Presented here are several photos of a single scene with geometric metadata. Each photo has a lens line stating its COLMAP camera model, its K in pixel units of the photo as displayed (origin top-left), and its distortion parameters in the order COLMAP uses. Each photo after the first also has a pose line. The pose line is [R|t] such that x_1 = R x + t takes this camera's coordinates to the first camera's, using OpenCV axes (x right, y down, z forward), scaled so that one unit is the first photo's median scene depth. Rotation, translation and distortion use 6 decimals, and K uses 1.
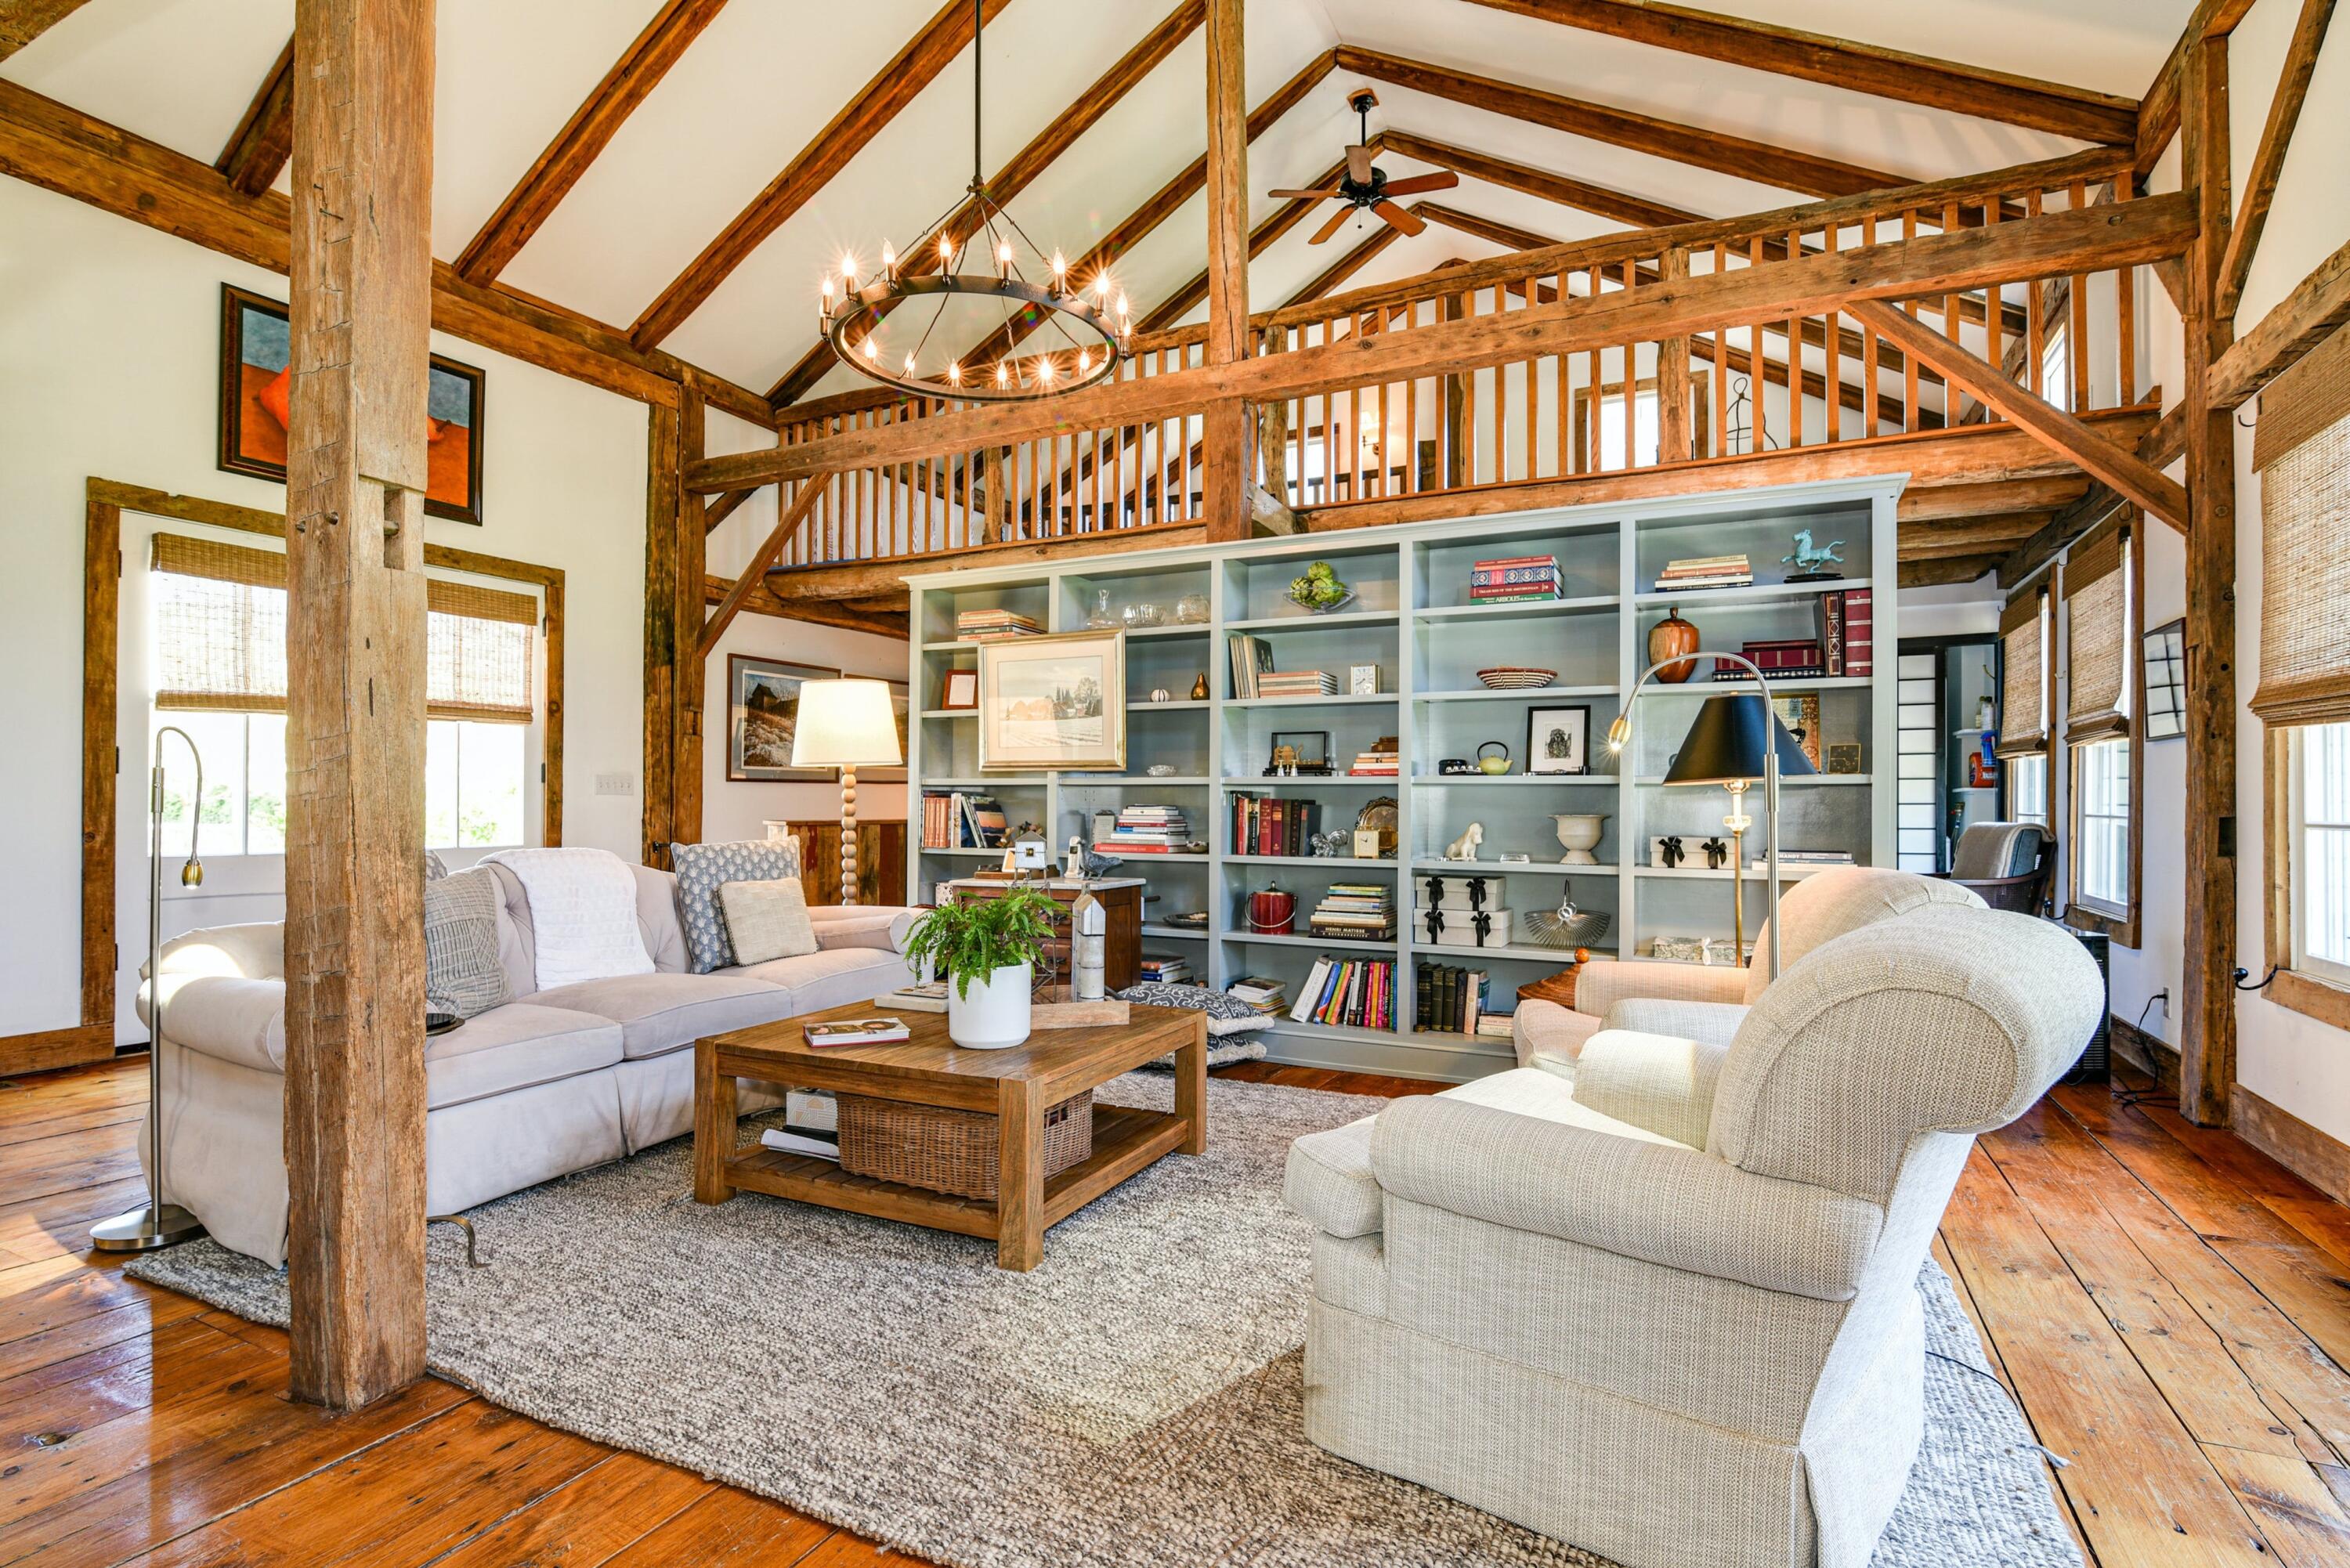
lens RADIAL K [[1115.6, 0, 1184.9], [0, 1115.6, 792.9], [0, 0, 1]] dist [-0.015579, -0.000854]
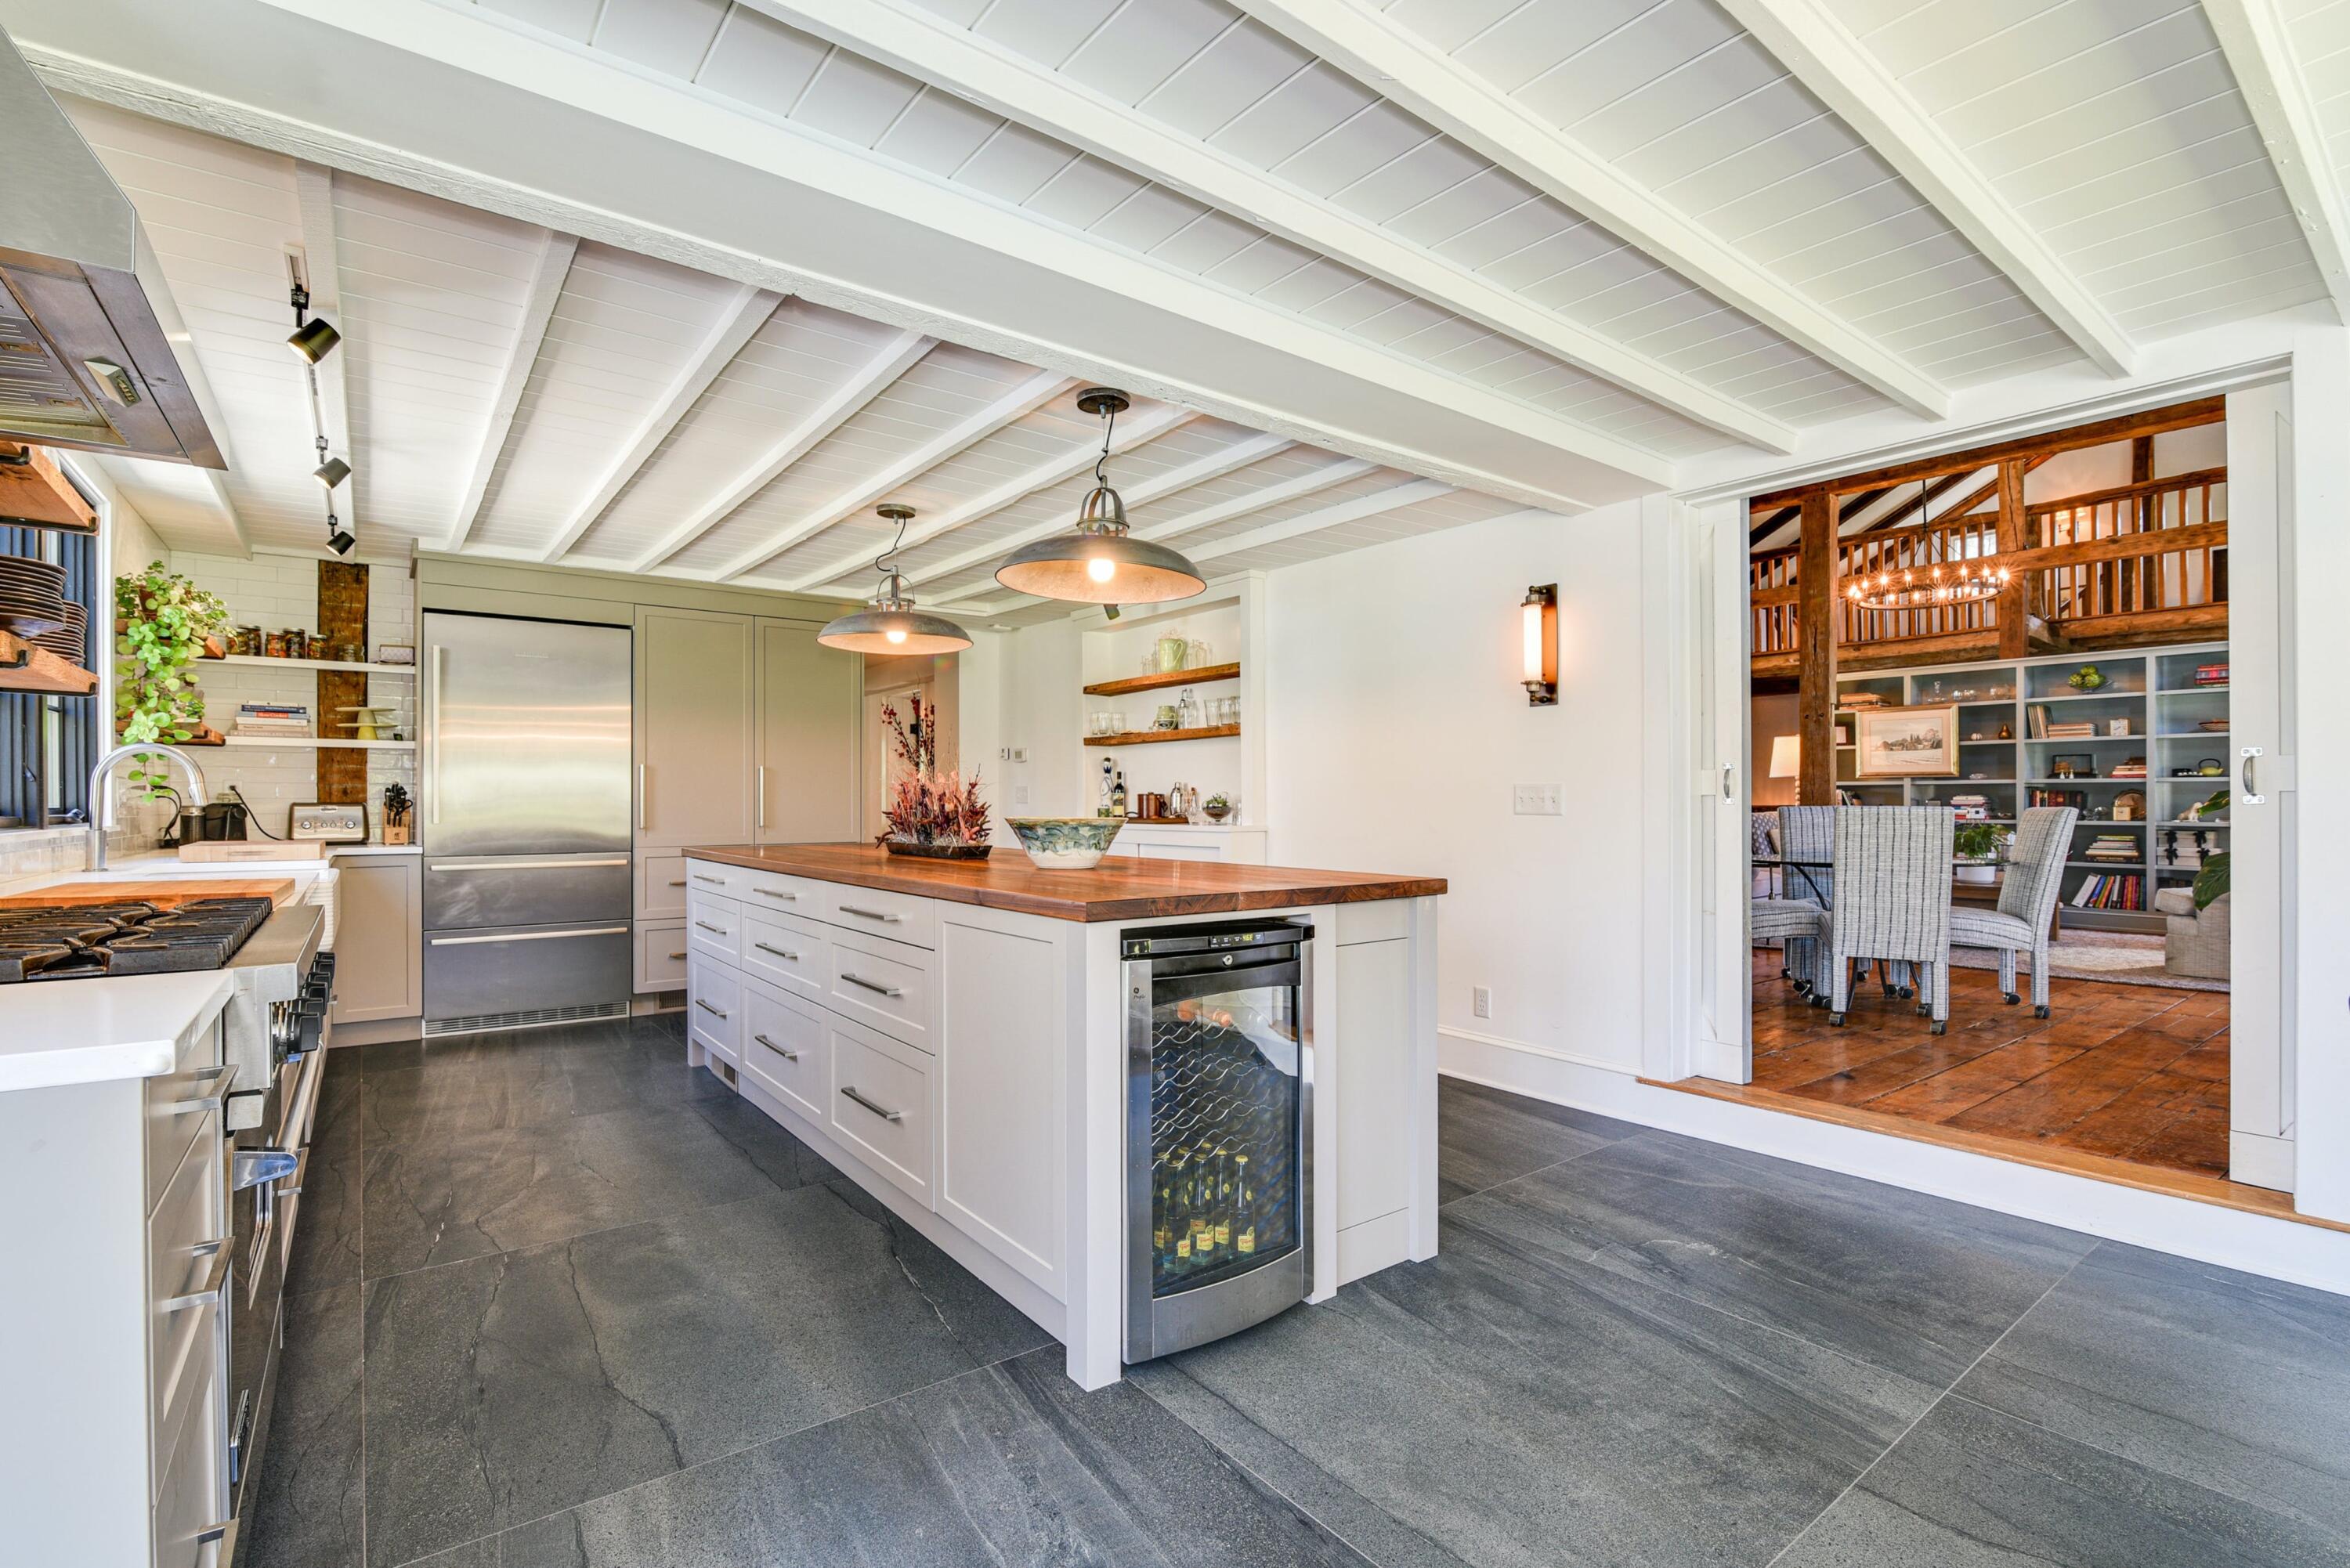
lens RADIAL K [[1063.2, 0, 1165.6], [0, 1063.2, 789.2], [0, 0, 1]] dist [-0.017558, 0.000241]
pose [[0.888480, -0.009101, -0.458826, -0.456206], [0.006275, 0.999951, -0.007683, 0.007193], [0.458873, 0.003947, 0.888493, -1.306406]]
